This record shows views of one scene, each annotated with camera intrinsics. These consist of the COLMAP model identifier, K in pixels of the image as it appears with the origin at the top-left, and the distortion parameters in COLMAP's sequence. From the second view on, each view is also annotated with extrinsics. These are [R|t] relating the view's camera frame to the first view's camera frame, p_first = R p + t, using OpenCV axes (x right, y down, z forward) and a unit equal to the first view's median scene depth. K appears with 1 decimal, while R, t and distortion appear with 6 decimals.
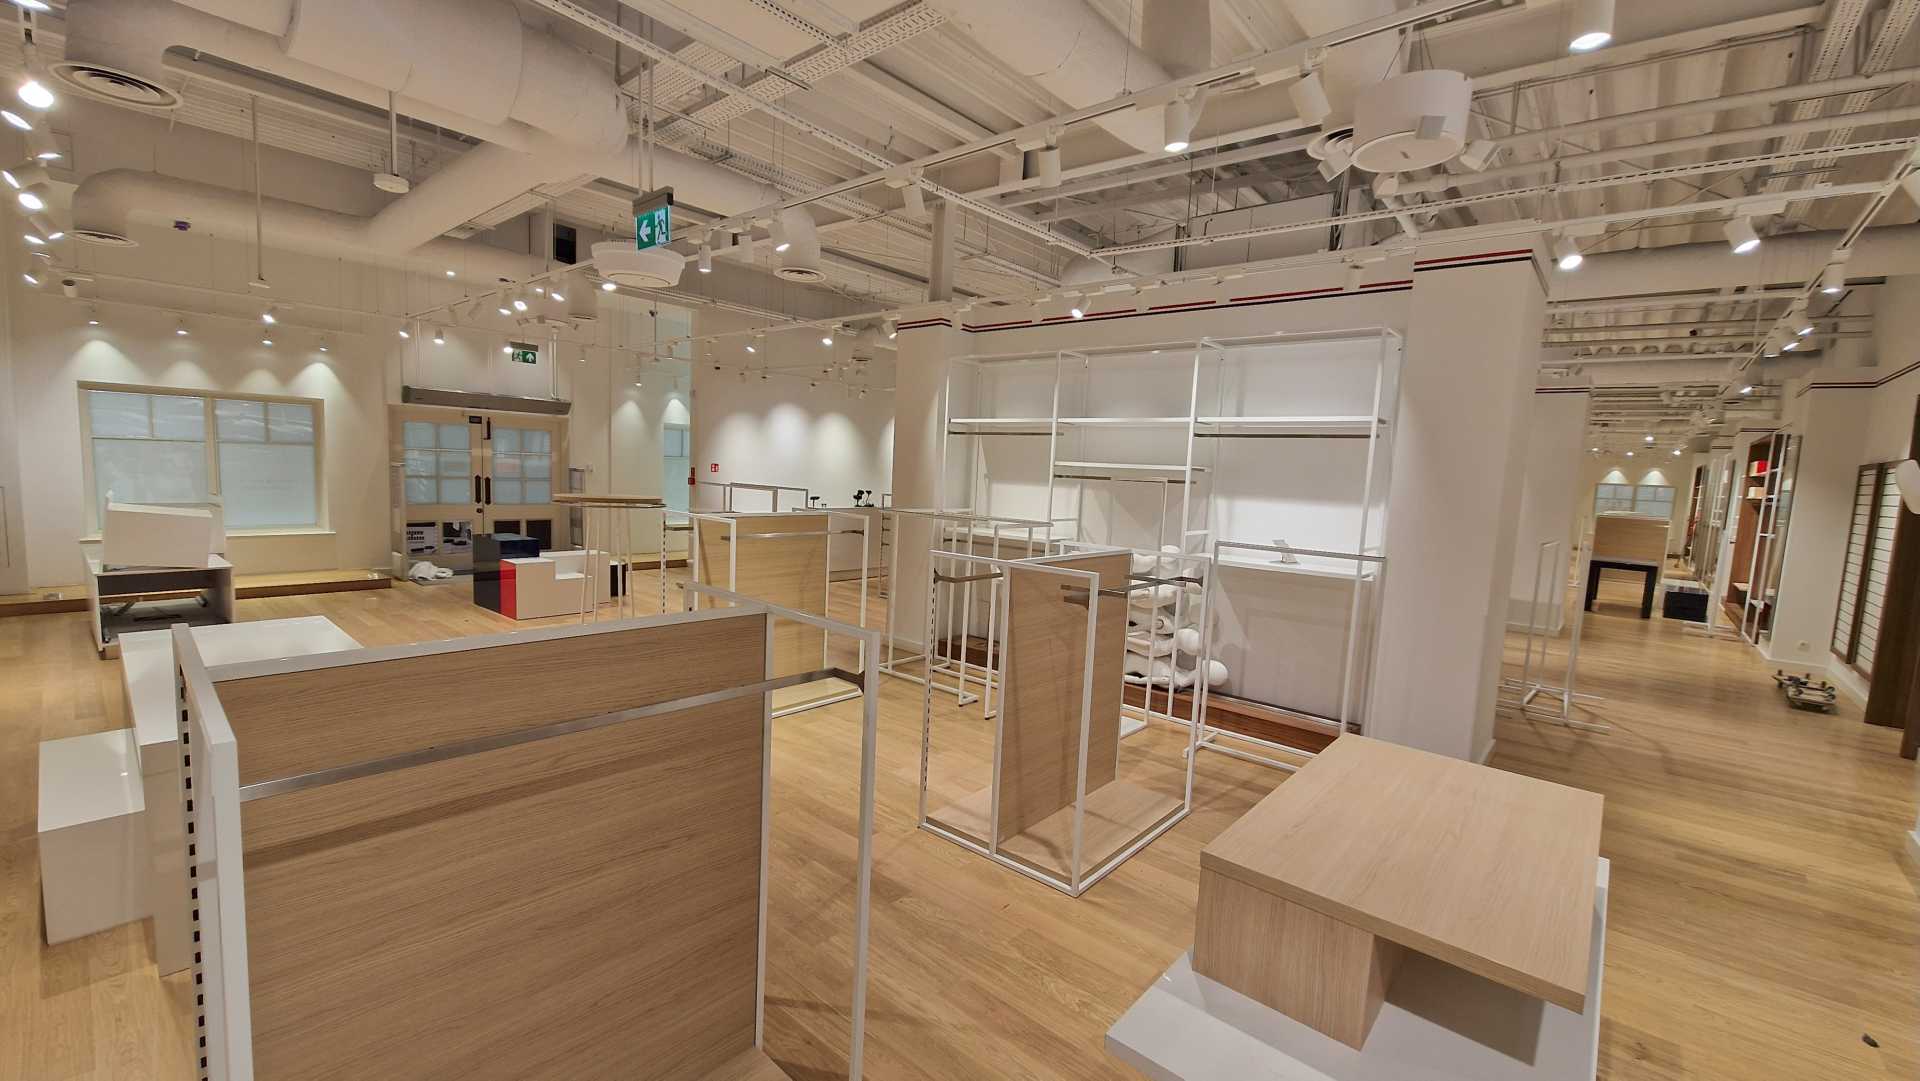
lens RADIAL K [[781.5, 0, 940.3], [0, 781.5, 546.5], [0, 0, 1]] dist [0.007150, -0.003852]
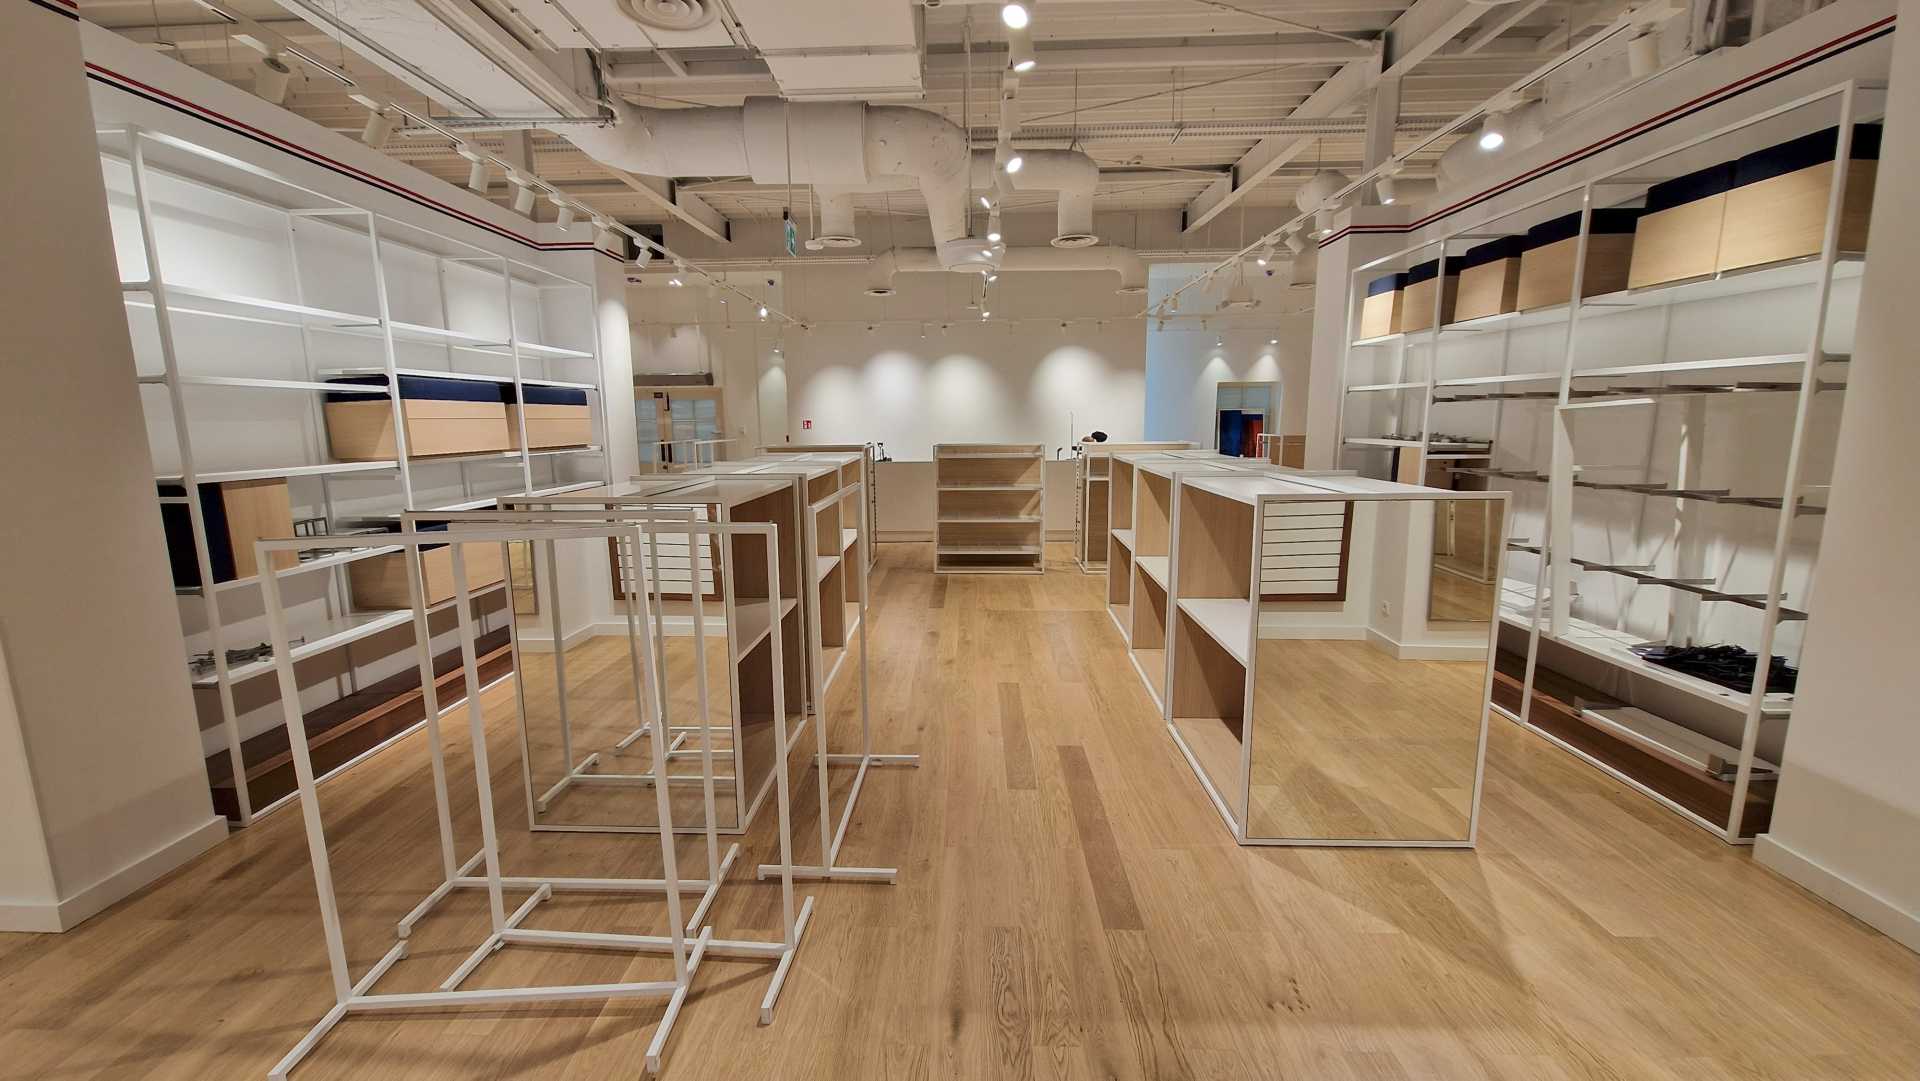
lens RADIAL K [[781.5, 0, 940.3], [0, 781.5, 546.5], [0, 0, 1]] dist [0.007150, -0.003852]
pose [[0.633598, 0.074692, -0.770048, 0.673445], [-0.036385, 0.997104, 0.066777, -0.018172], [0.772806, -0.014292, 0.634481, 0.528973]]
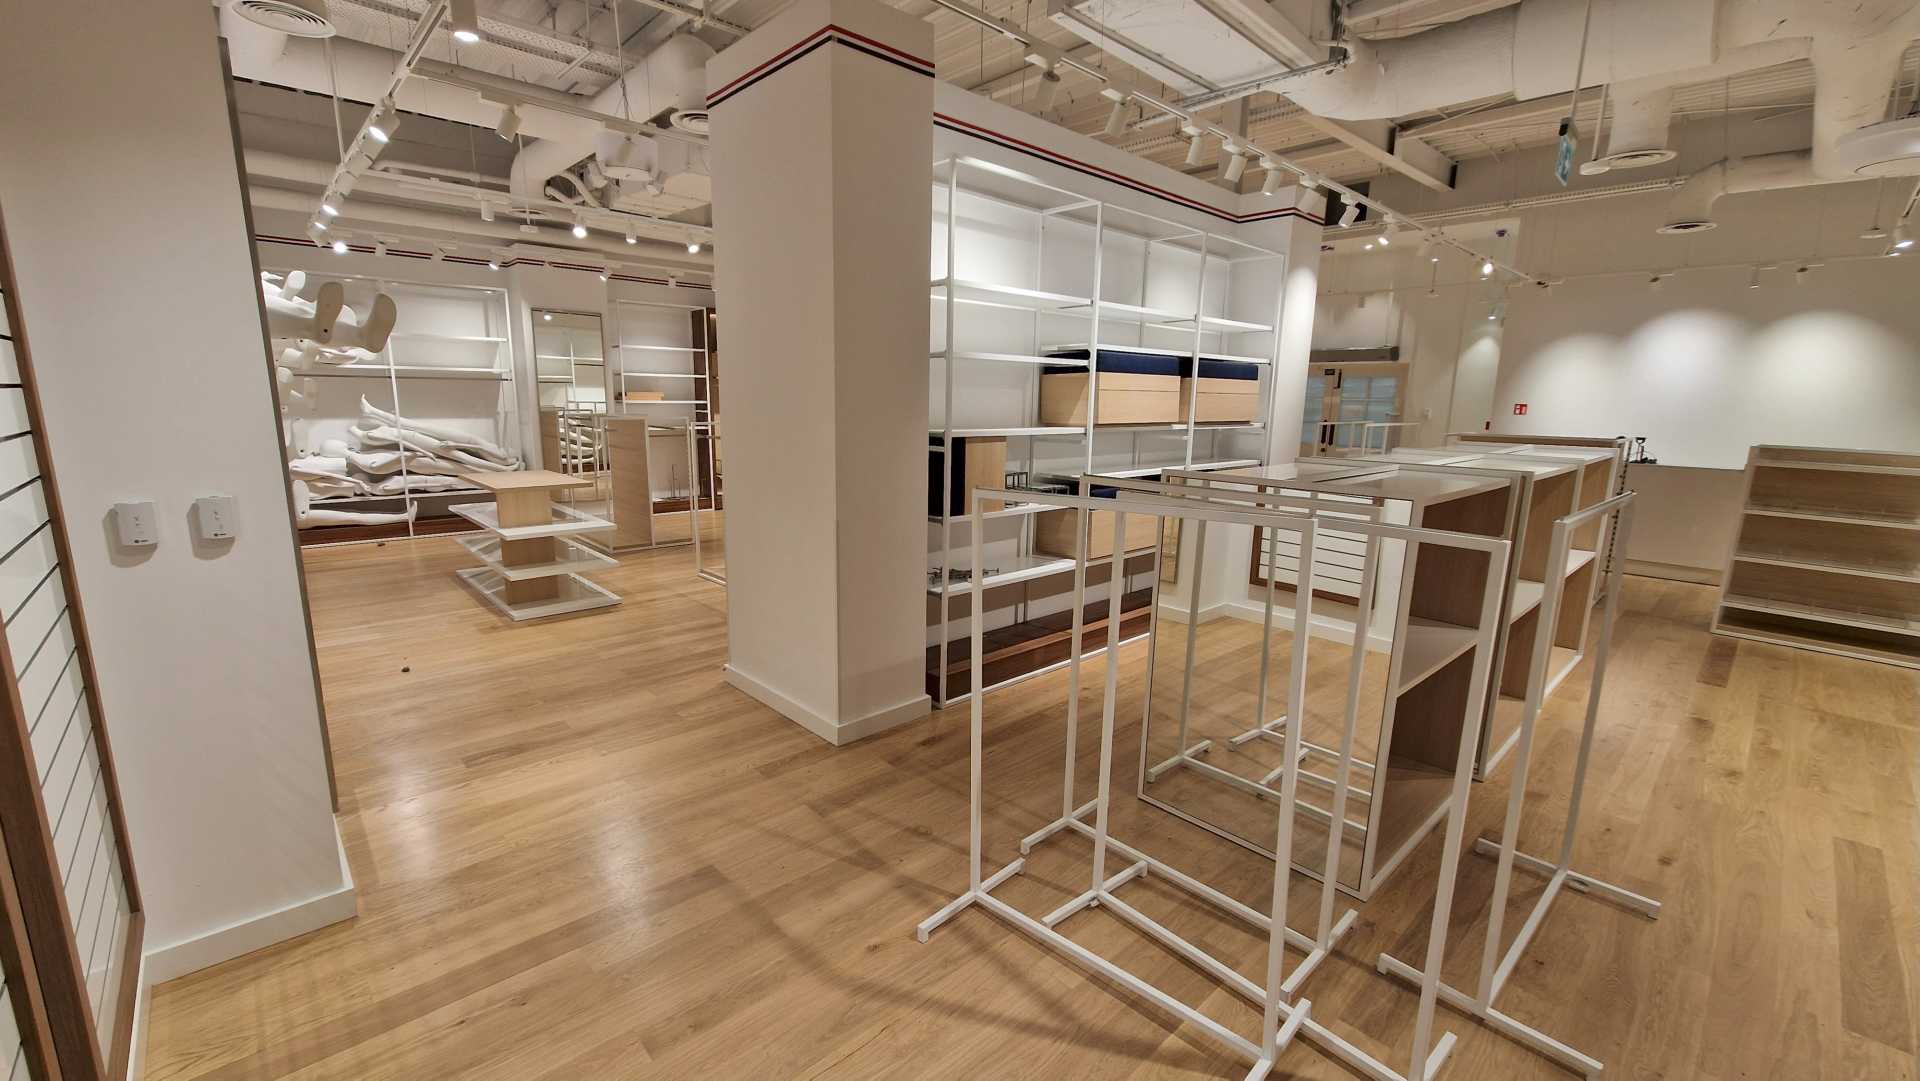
lens RADIAL K [[781.5, 0, 940.3], [0, 781.5, 546.5], [0, 0, 1]] dist [0.007150, -0.003852]
pose [[-0.098359, 0.144970, -0.984535, 0.646999], [-0.118247, 0.980621, 0.156207, -0.018333], [0.988101, 0.131783, -0.079311, 0.531468]]
